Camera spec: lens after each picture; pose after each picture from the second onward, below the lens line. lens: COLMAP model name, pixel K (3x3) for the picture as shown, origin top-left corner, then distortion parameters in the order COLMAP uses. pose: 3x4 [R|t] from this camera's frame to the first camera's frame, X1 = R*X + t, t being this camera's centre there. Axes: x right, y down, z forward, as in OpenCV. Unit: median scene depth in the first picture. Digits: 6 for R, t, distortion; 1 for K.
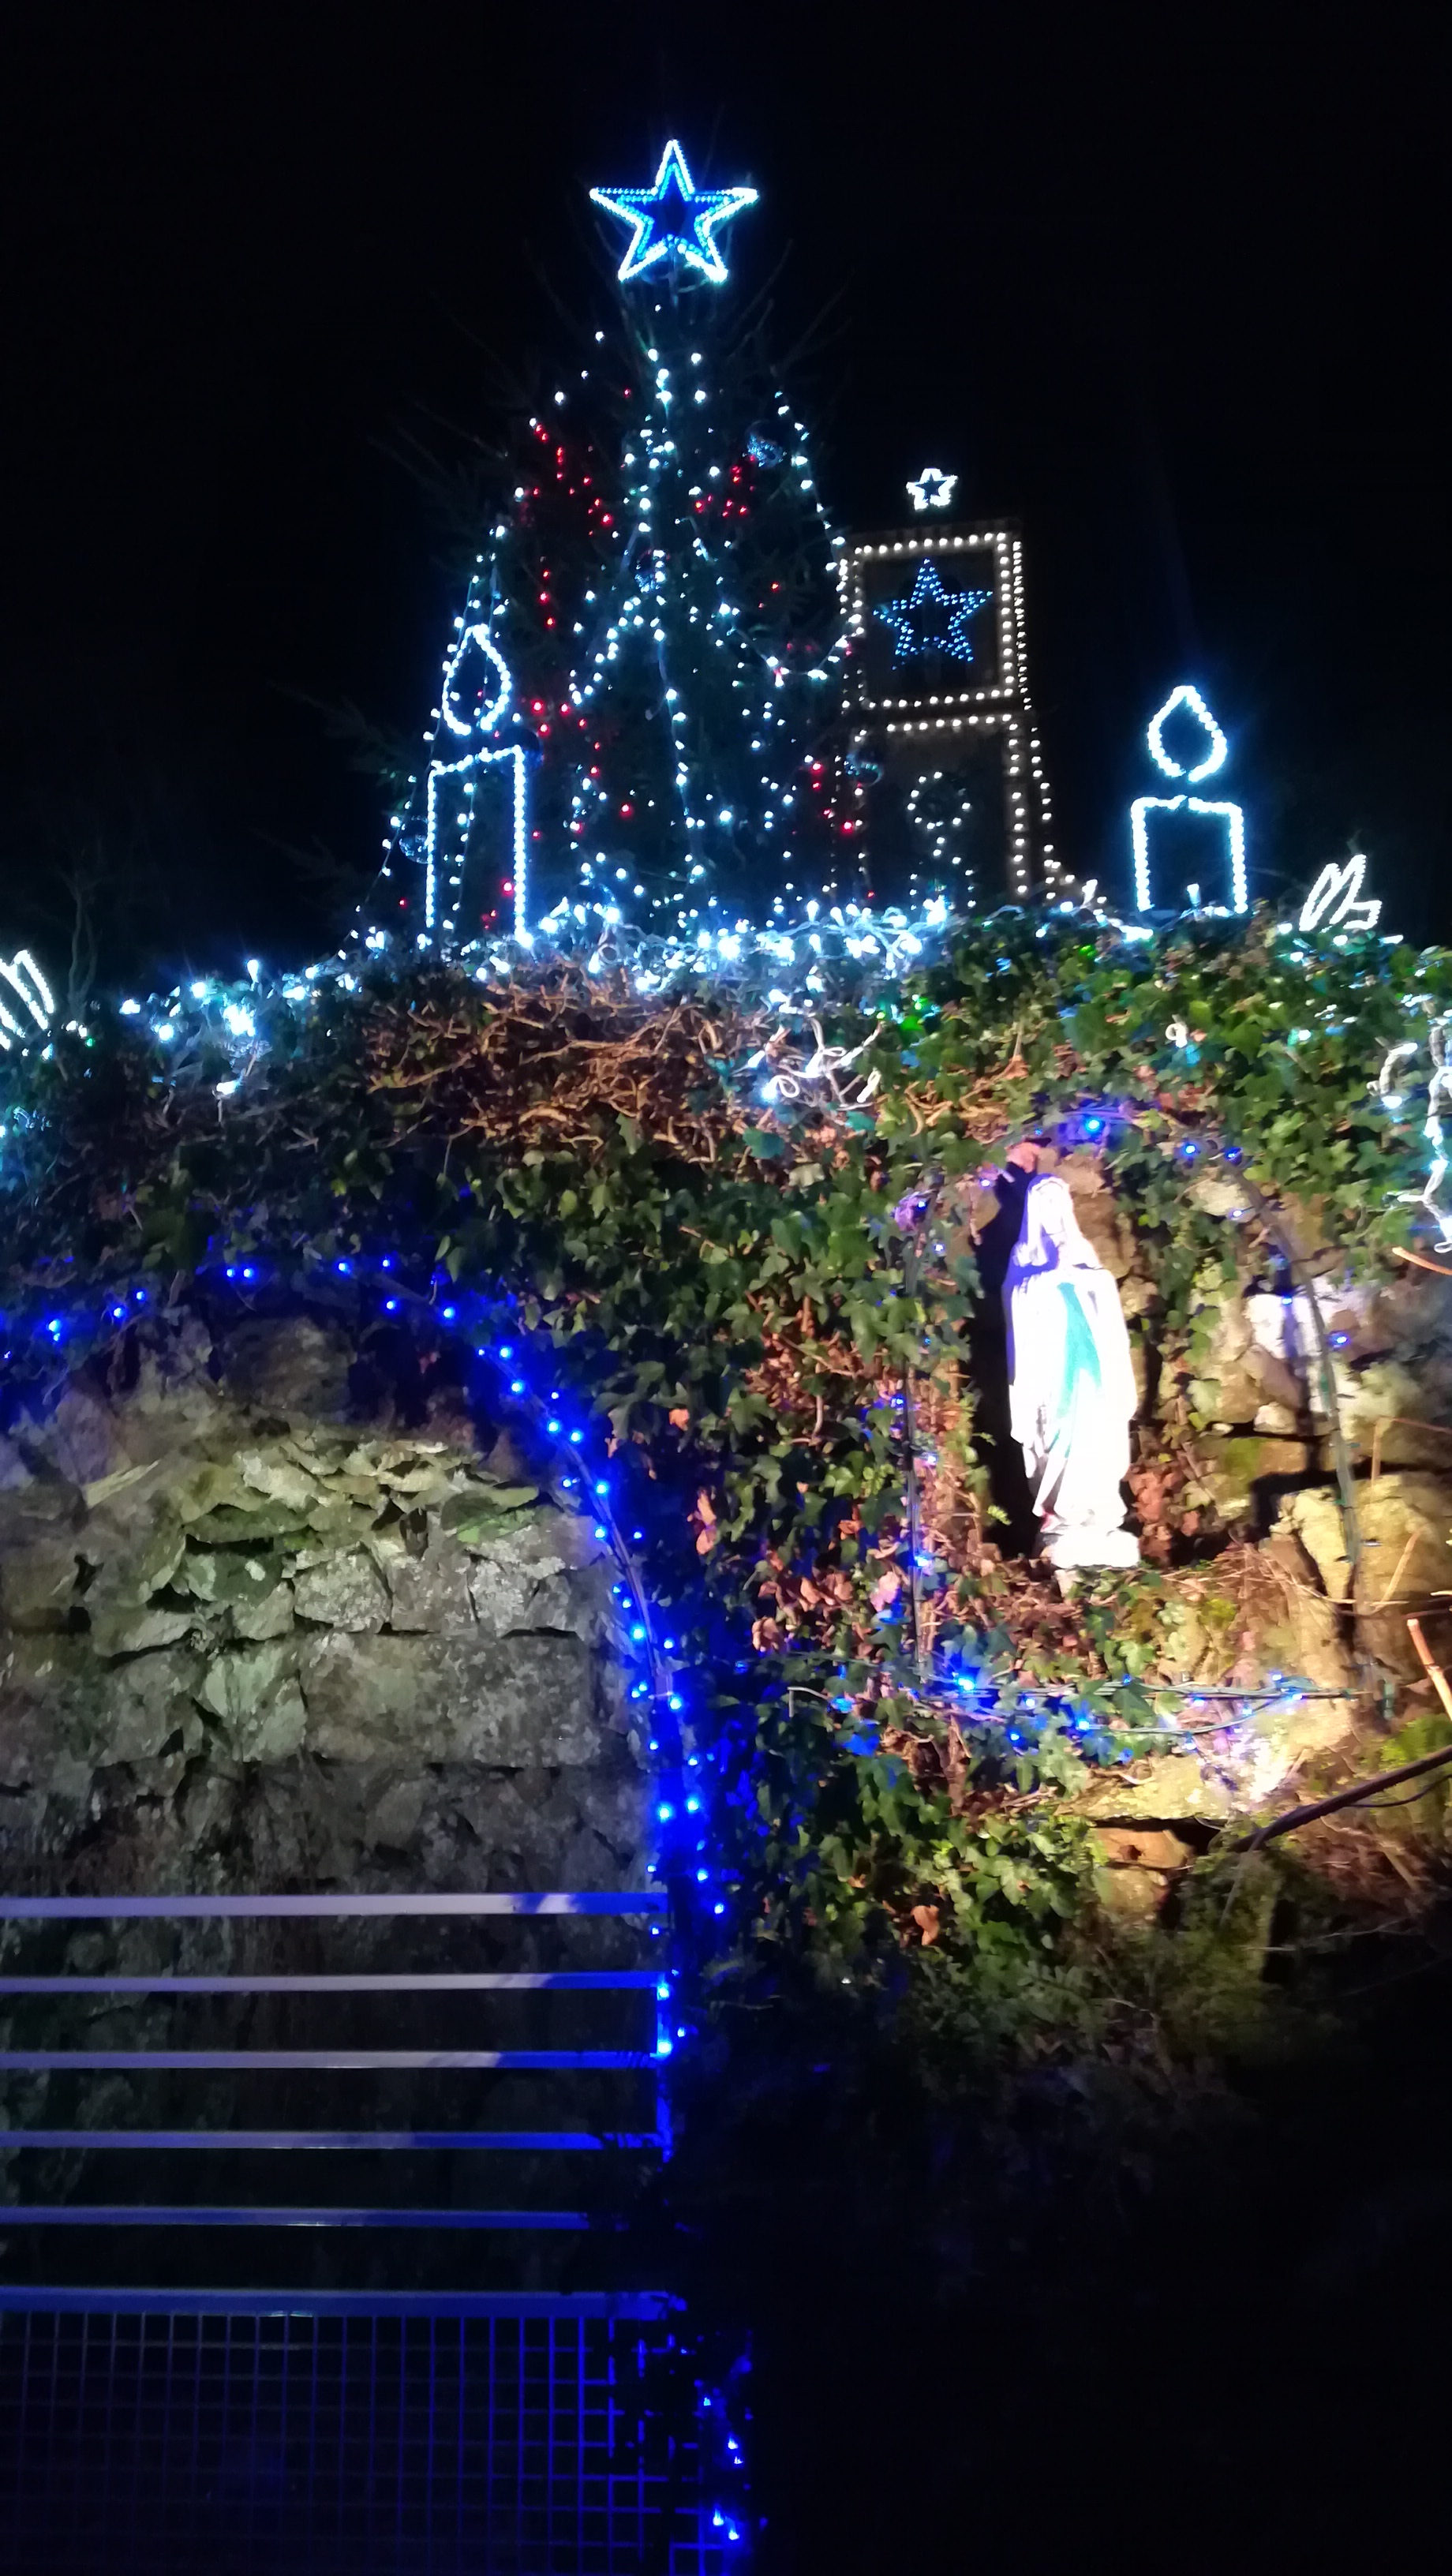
lens RADIAL K [[2053.7, 0, 690.4], [0, 2053.7, 1203.6], [0, 0, 1]] dist [0.043008, -0.088309]
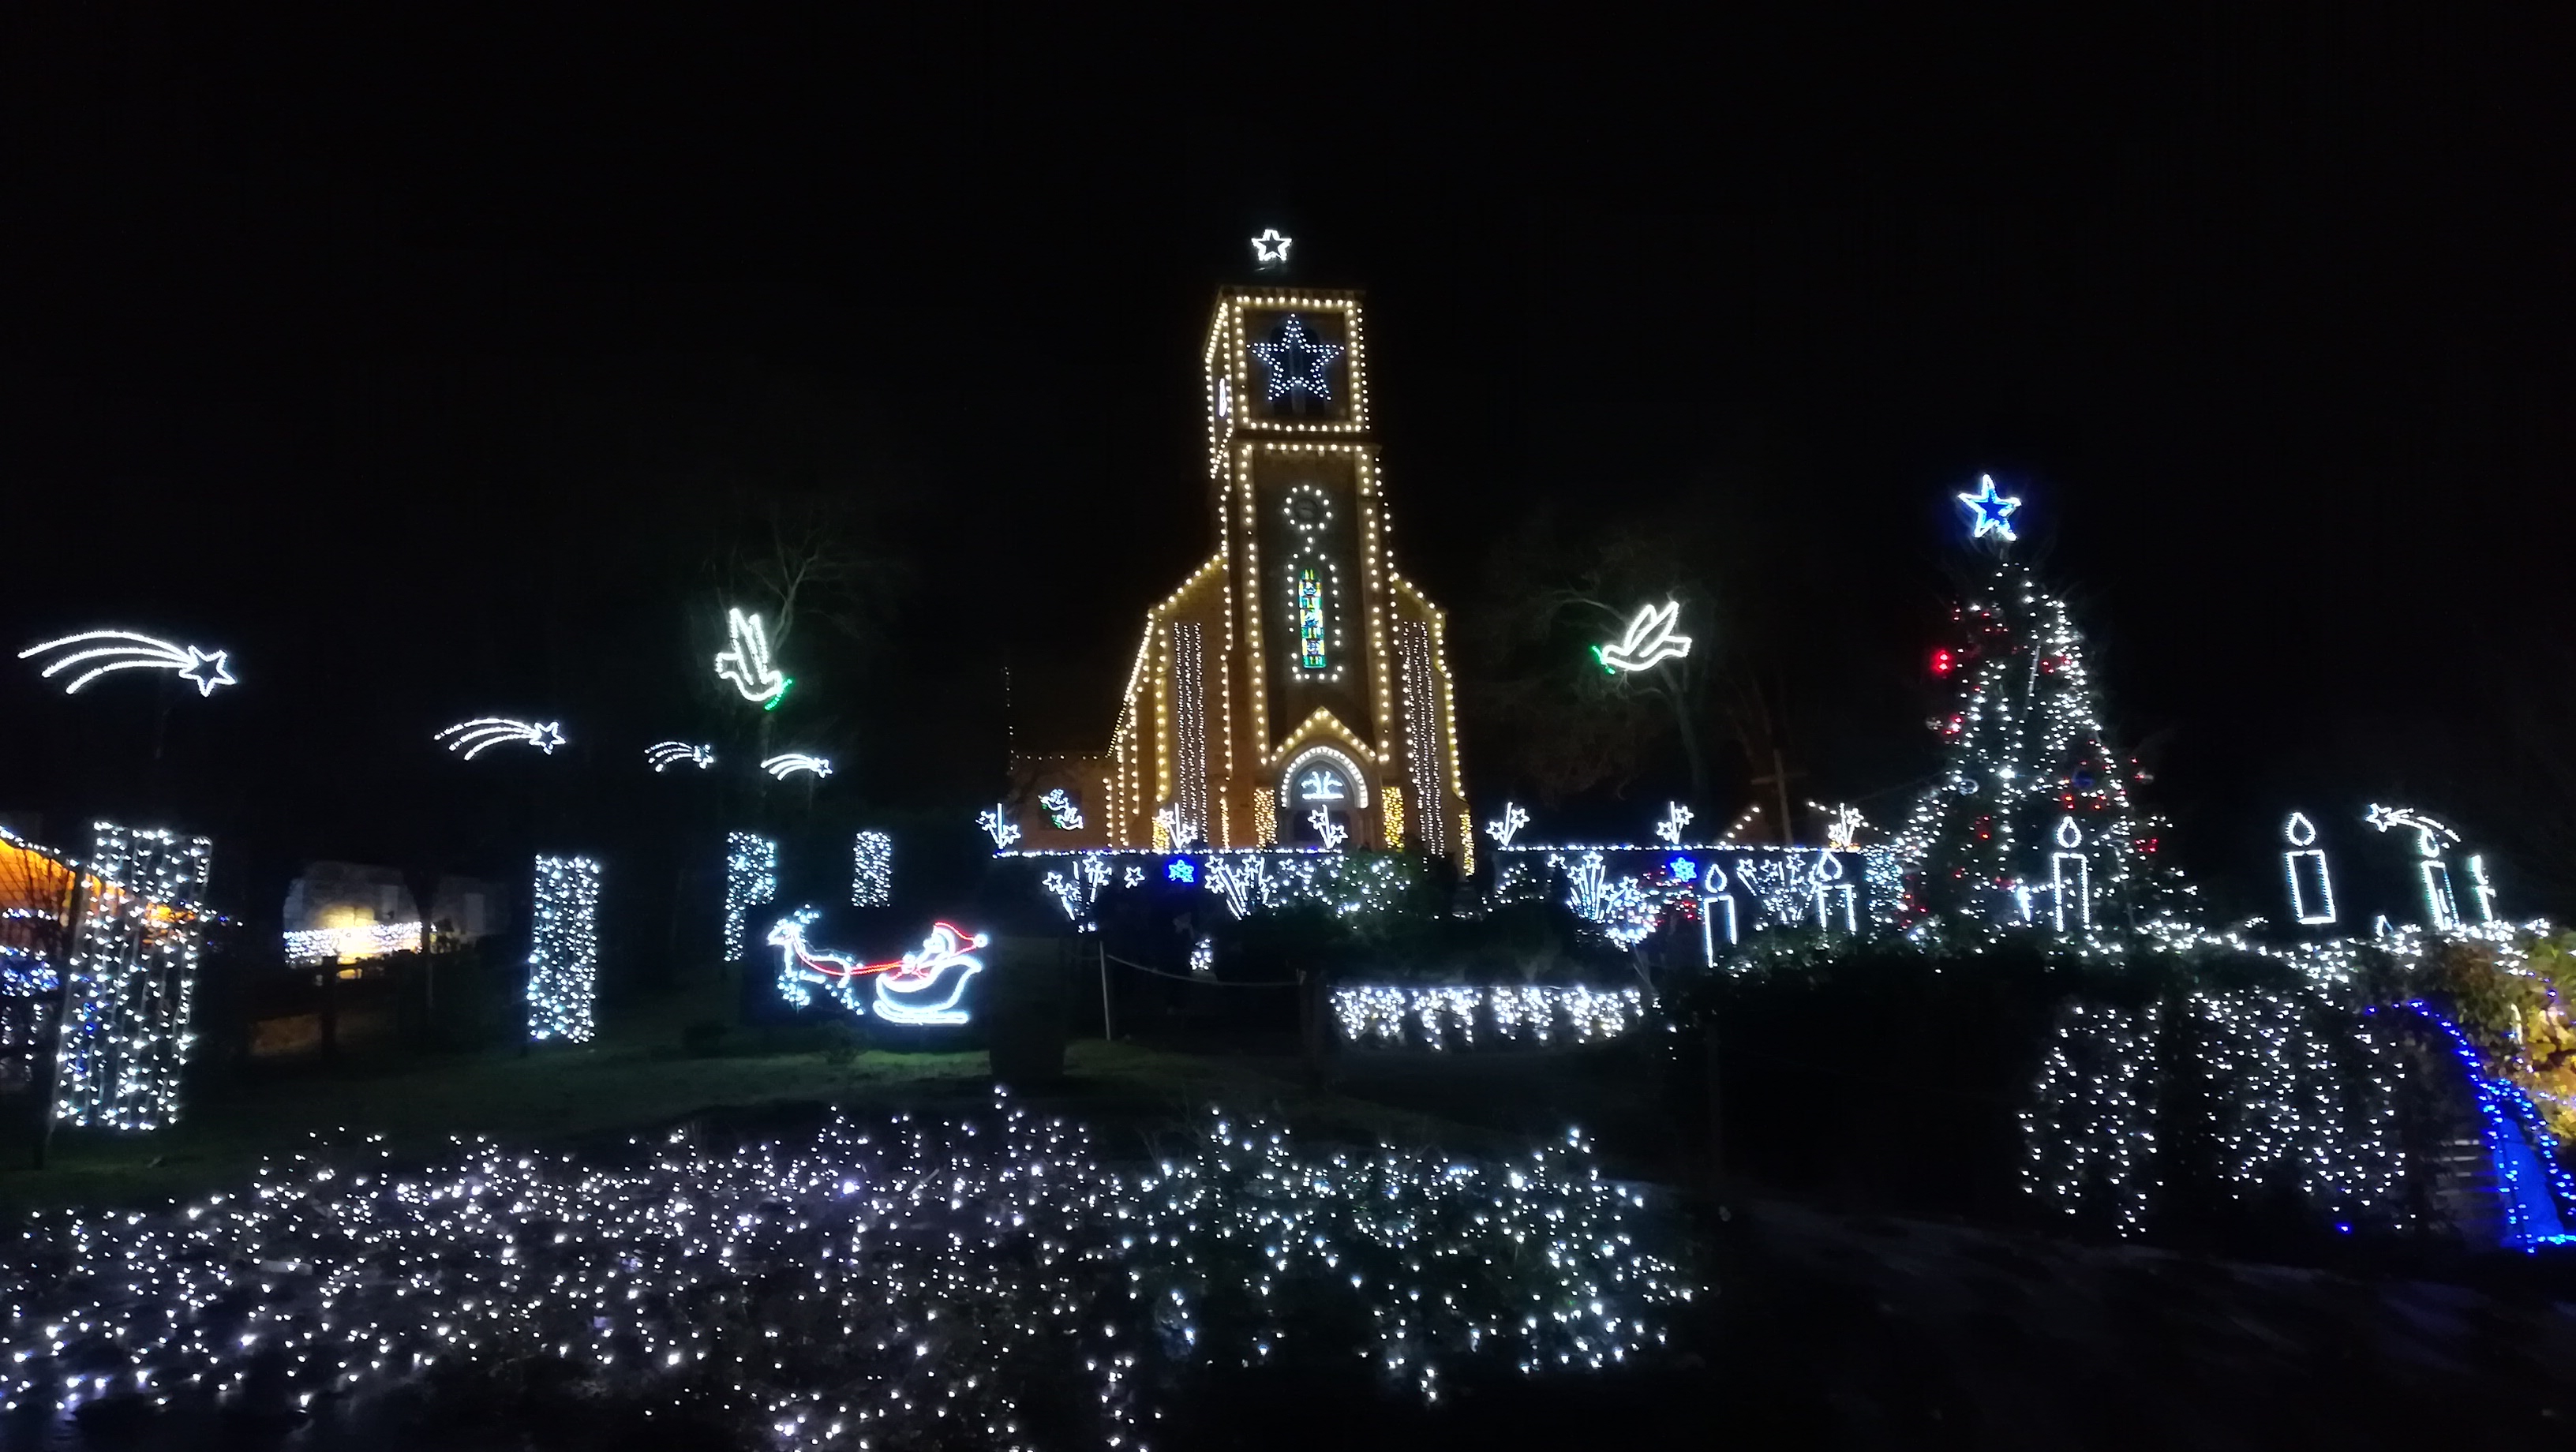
lens RADIAL K [[2053.7, 0, 1258.0], [0, 2053.7, 699.8], [0, 0, 1]] dist [0.043008, -0.088309]
pose [[0.945137, 0.057158, 0.321636, -0.305576], [-0.046913, 0.998117, -0.039520, -0.025496], [-0.323289, 0.022262, 0.946038, -0.186689]]
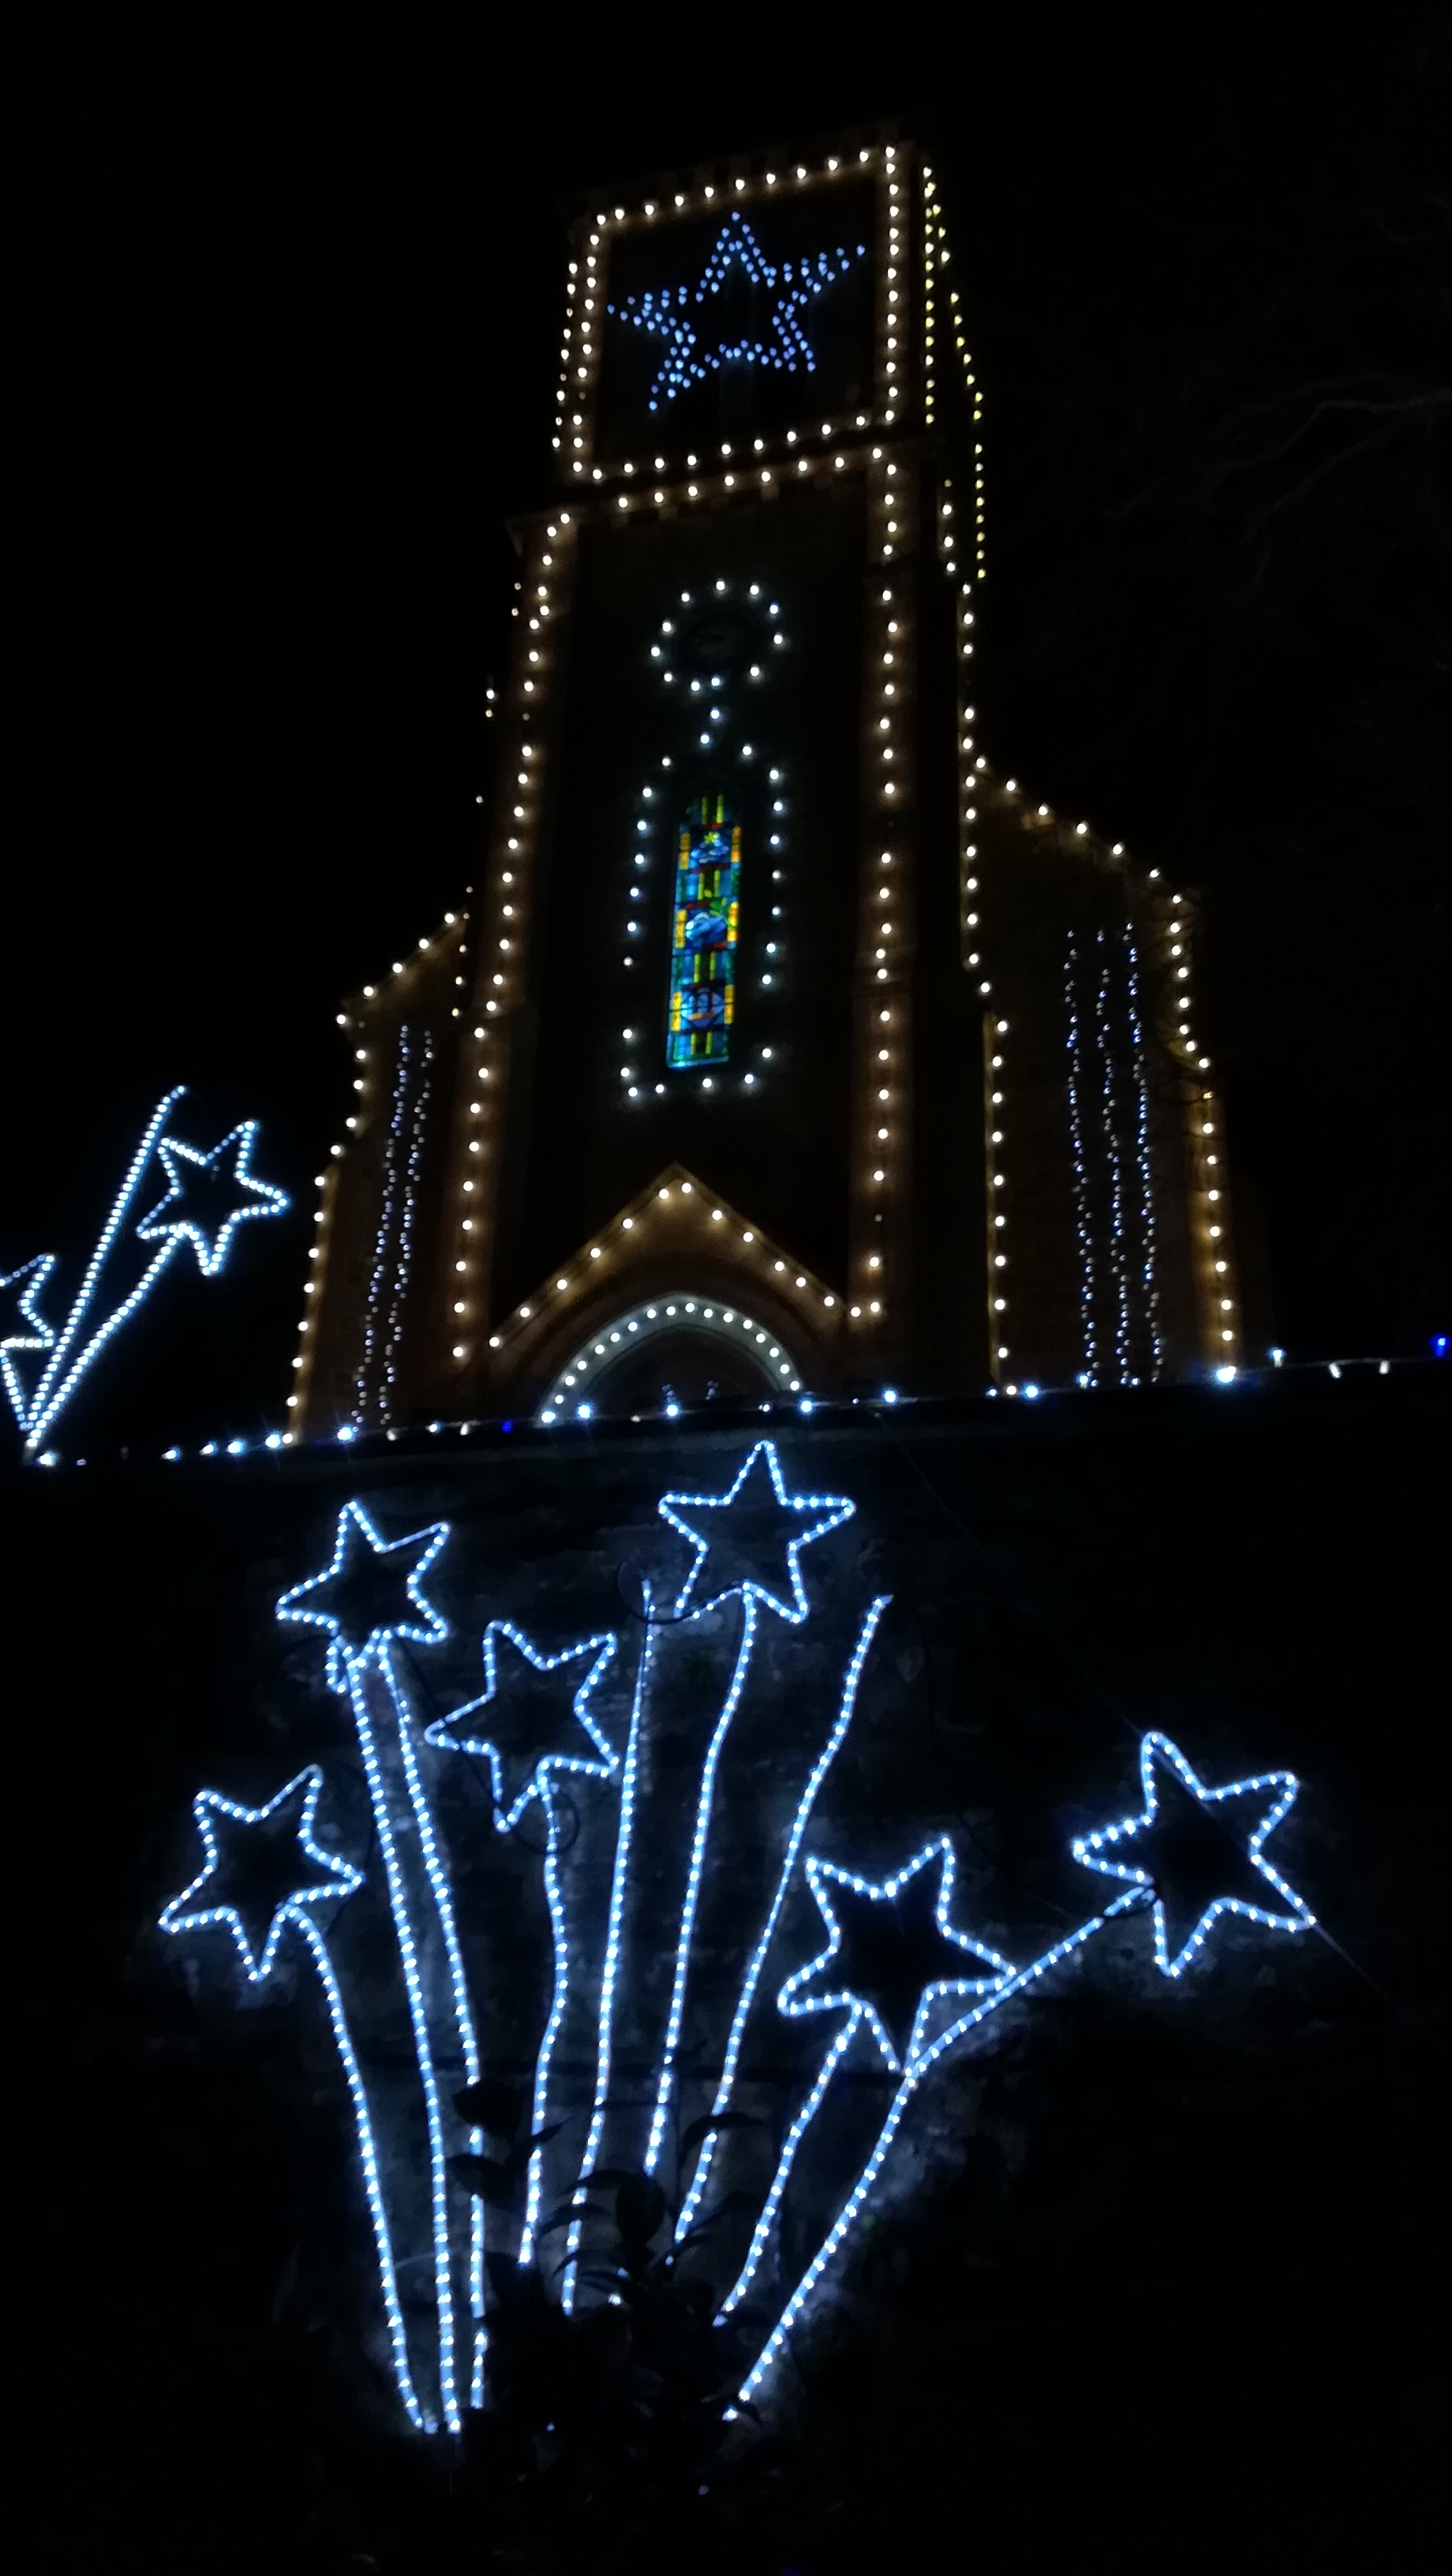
lens RADIAL K [[2053.7, 0, 649.4], [0, 2053.7, 1261.1], [0, 0, 1]] dist [0.043008, -0.088309]
pose [[0.990216, -0.008416, -0.139291, 0.162644], [-0.016414, 0.984226, -0.176154, 0.009464], [0.138576, 0.176717, 0.974458, 0.590102]]
